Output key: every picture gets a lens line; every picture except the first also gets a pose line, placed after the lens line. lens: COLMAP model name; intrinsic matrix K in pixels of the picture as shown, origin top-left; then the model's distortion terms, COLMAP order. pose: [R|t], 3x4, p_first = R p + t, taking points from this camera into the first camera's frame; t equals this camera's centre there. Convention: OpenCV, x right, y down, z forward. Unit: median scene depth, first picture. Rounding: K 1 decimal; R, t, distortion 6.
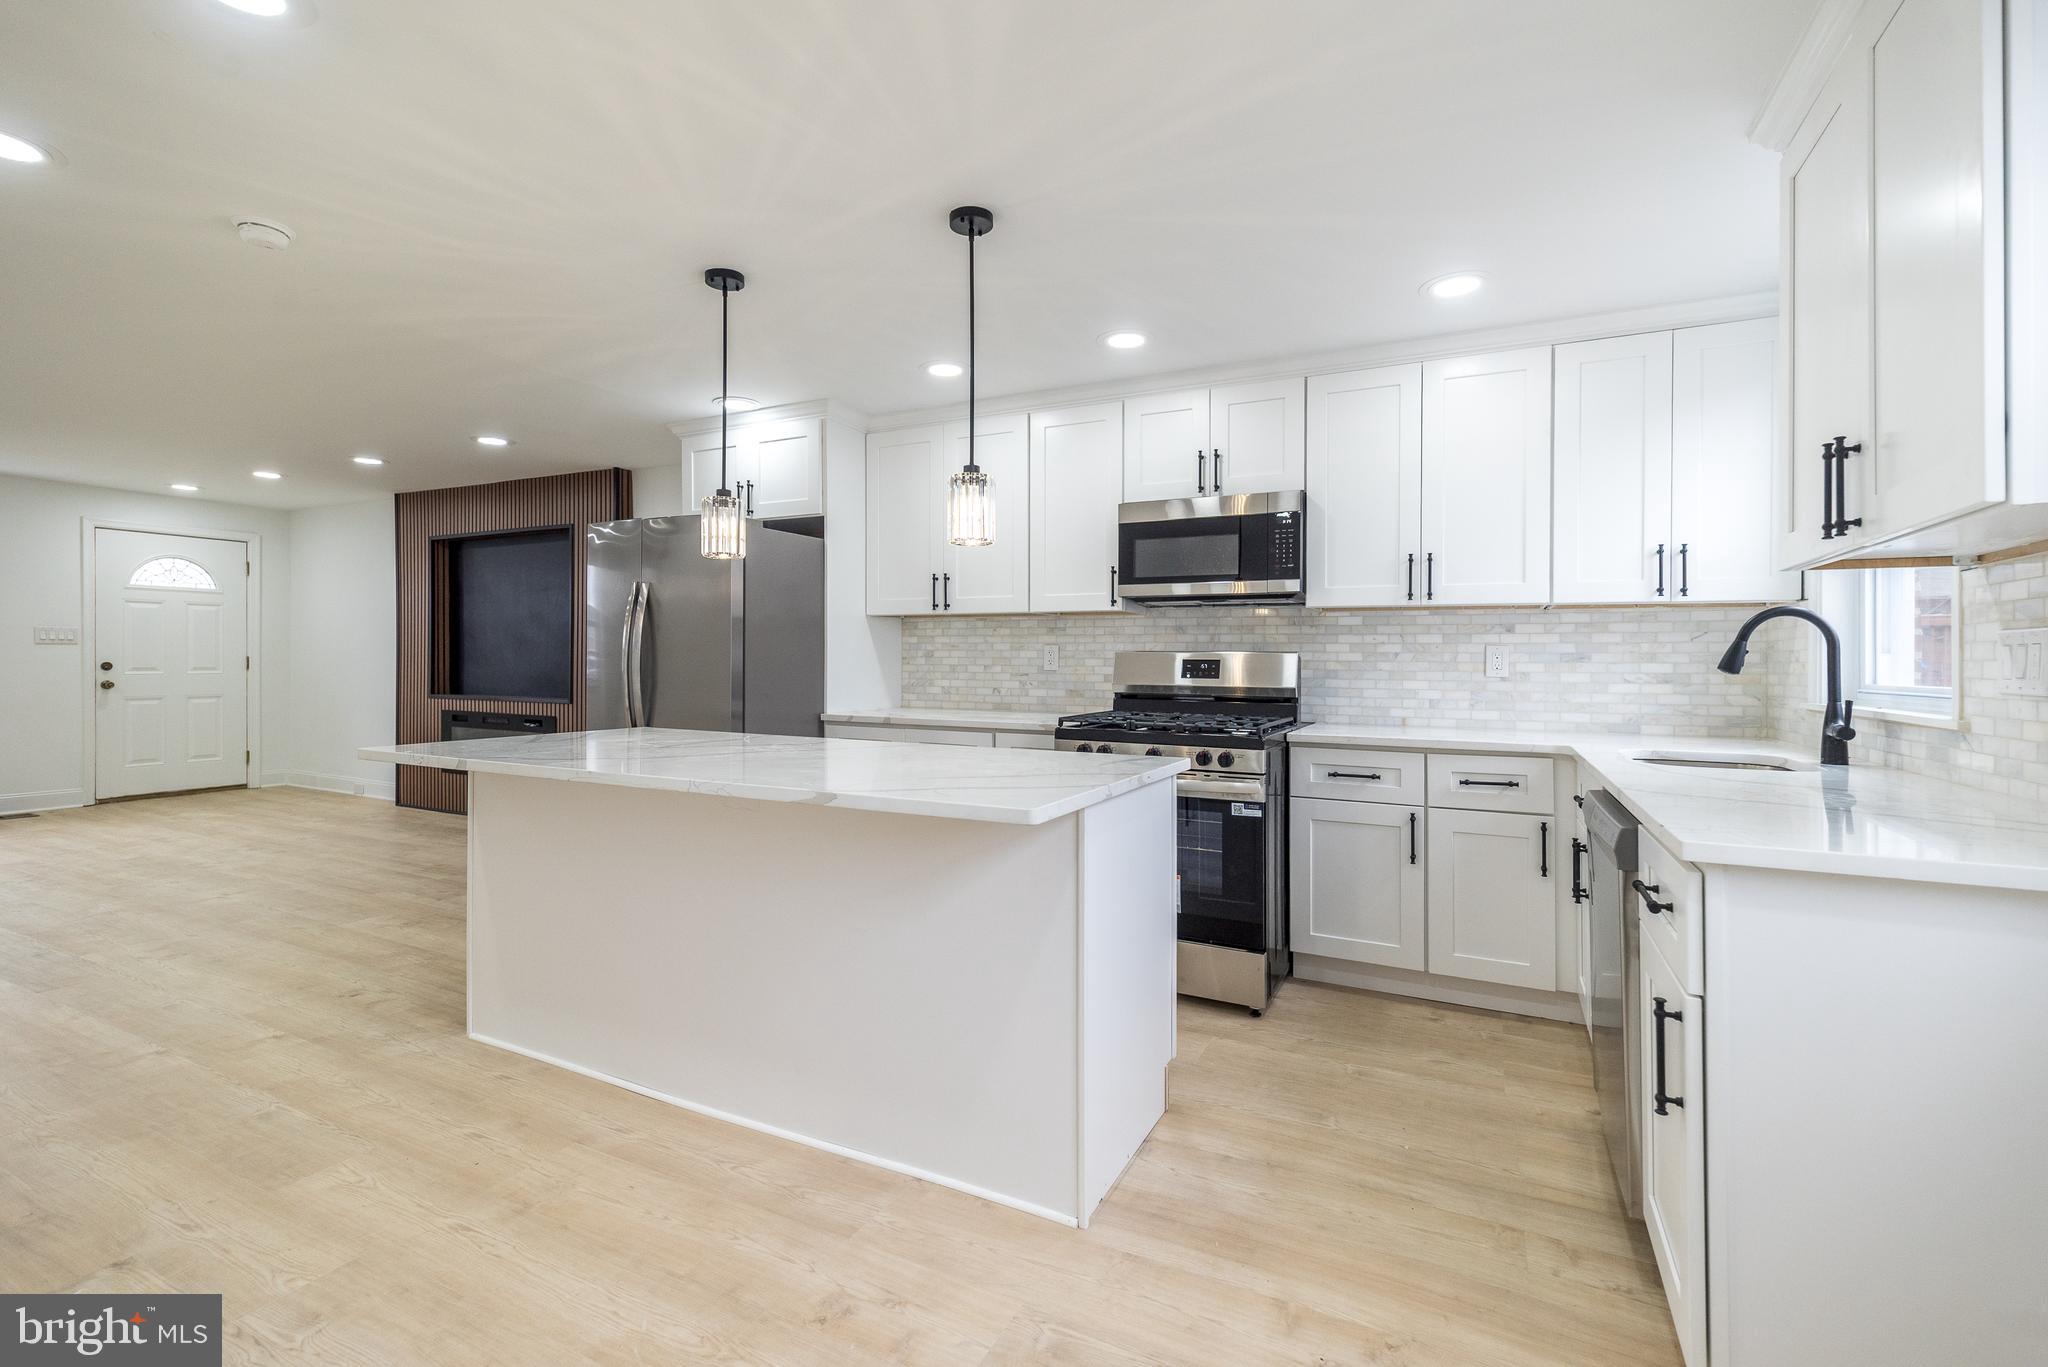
lens RADIAL K [[899.9, 0, 1031.7], [0, 899.9, 667.1], [0, 0, 1]] dist [0.006454, 0.000028]
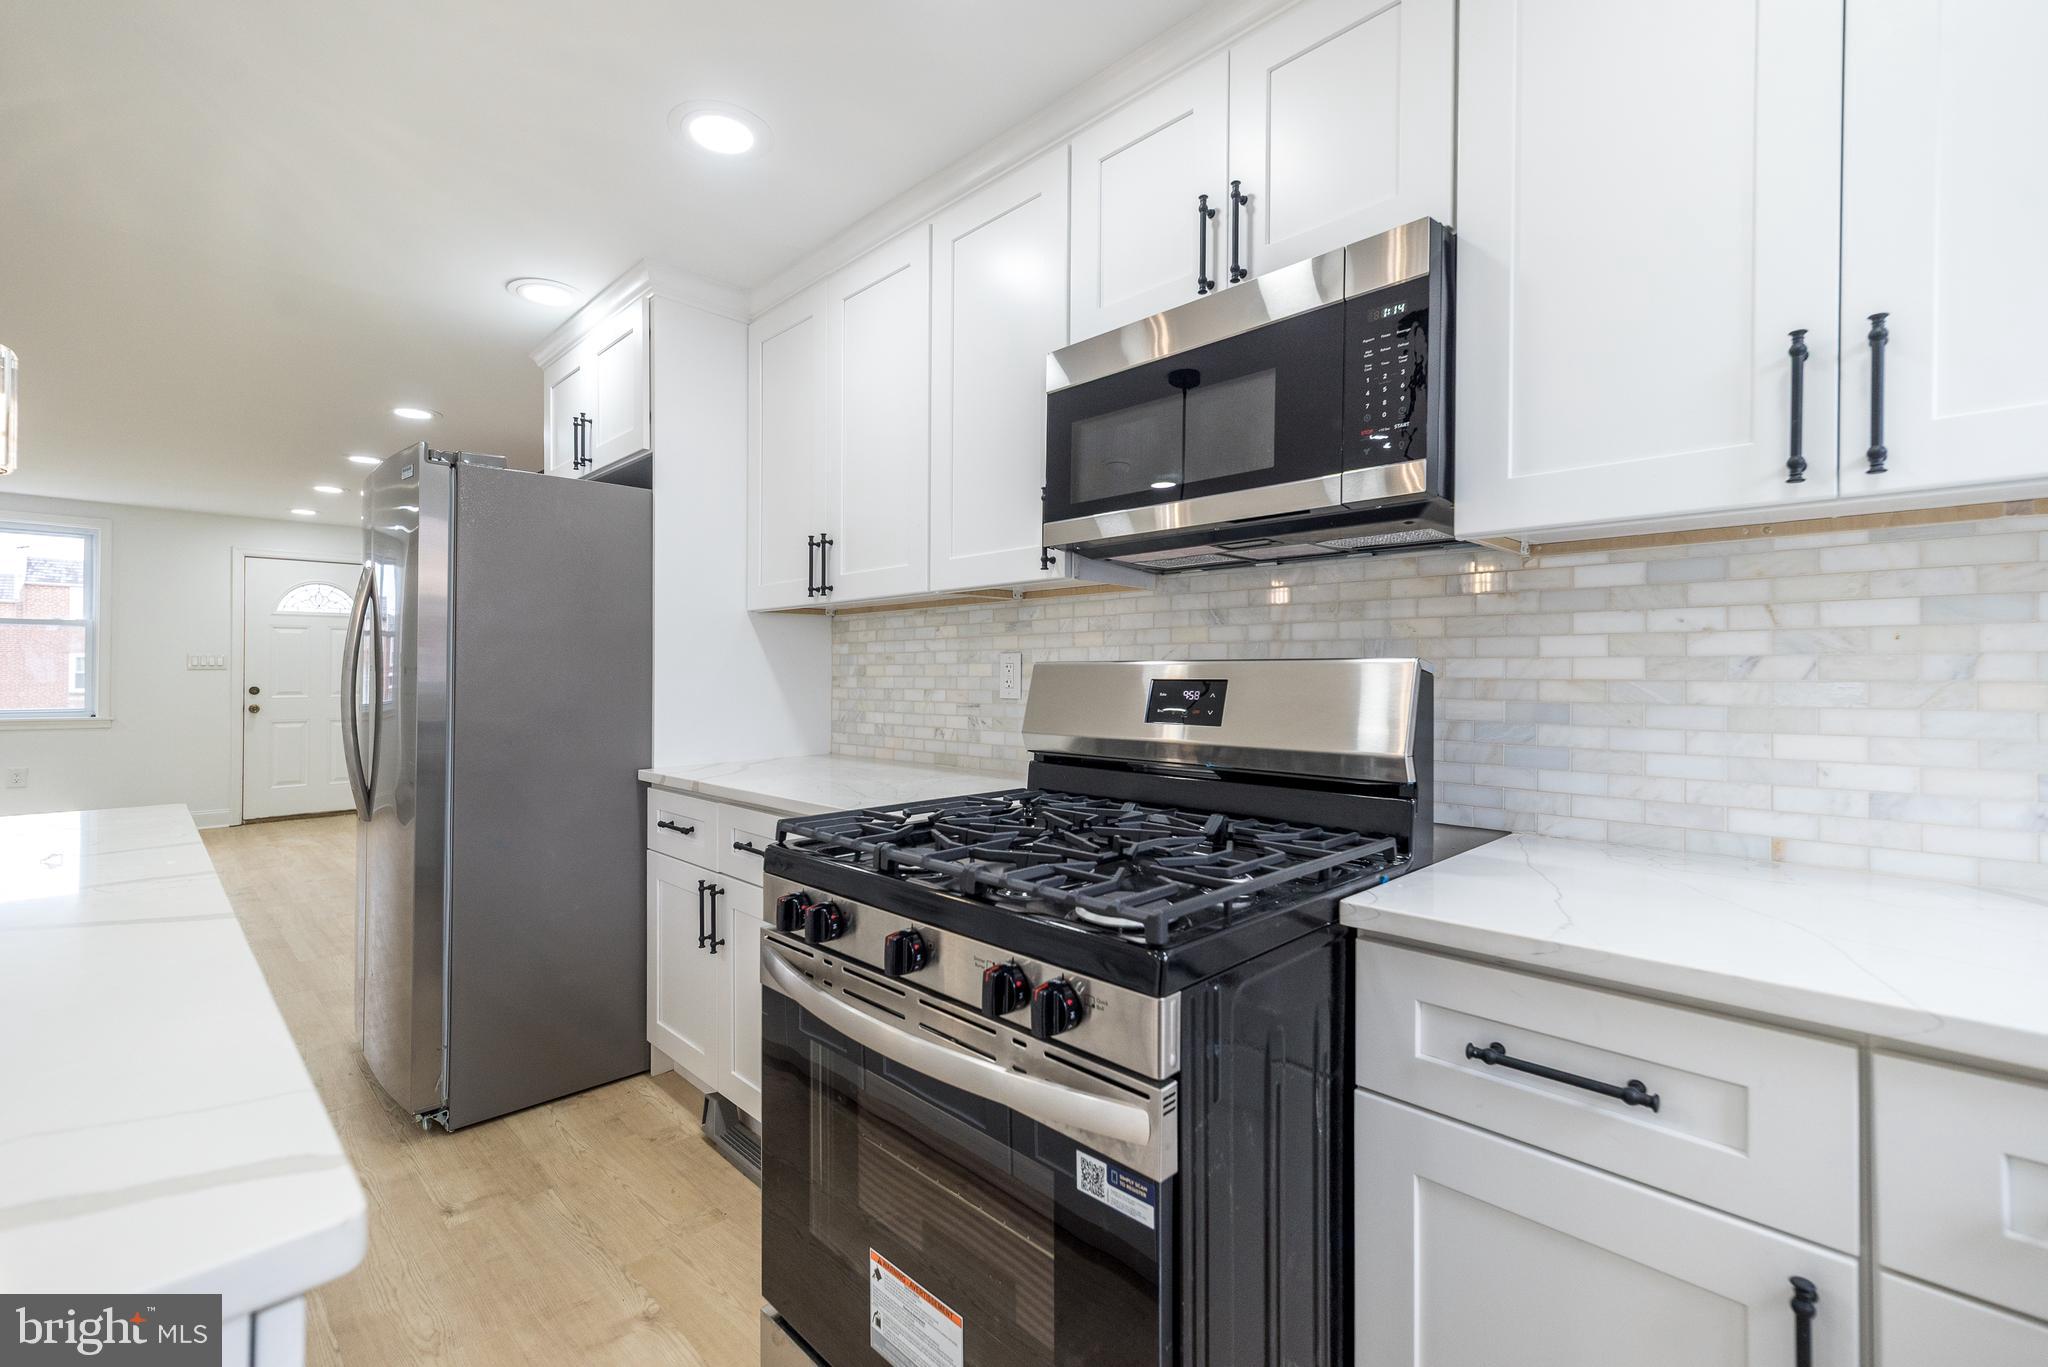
lens RADIAL K [[897.3, 0, 1016.3], [0, 897.3, 687.0], [0, 0, 1]] dist [0.007155, -0.000105]
pose [[0.946604, -0.005343, -0.322355, 0.239815], [0.007583, 0.999955, 0.005694, -0.007788], [0.322310, -0.007835, 0.946602, 0.558143]]
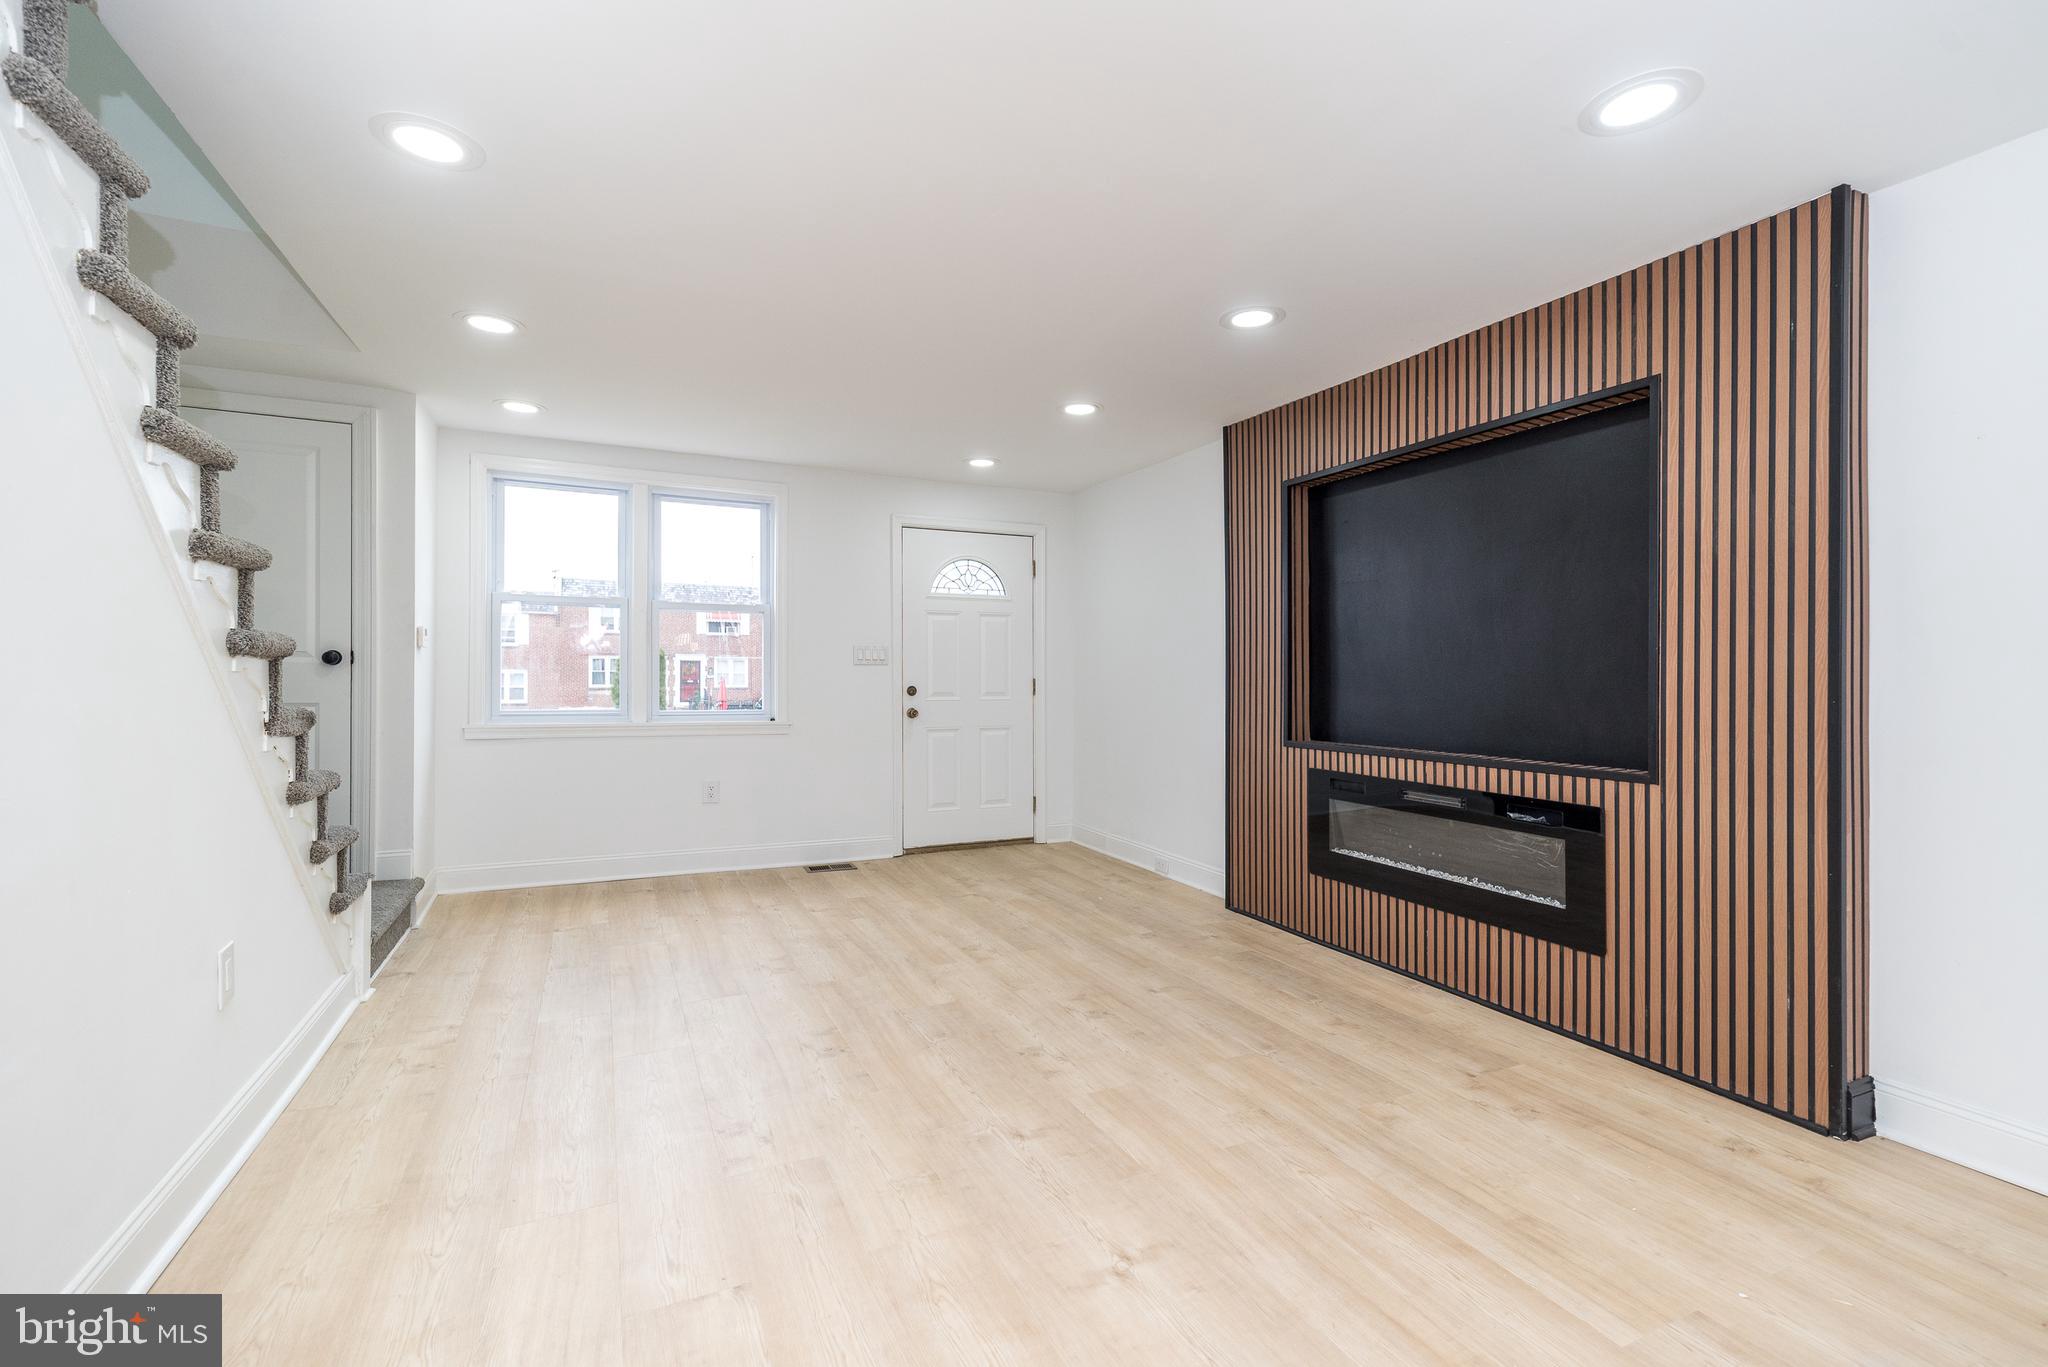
lens RADIAL K [[899.9, 0, 1031.7], [0, 899.9, 667.1], [0, 0, 1]] dist [0.006454, 0.000028]
pose [[0.792023, -0.011920, -0.610375, -0.775293], [-0.000112, 0.999807, -0.019670, -0.011878], [0.610491, 0.015648, 0.791868, 0.744621]]
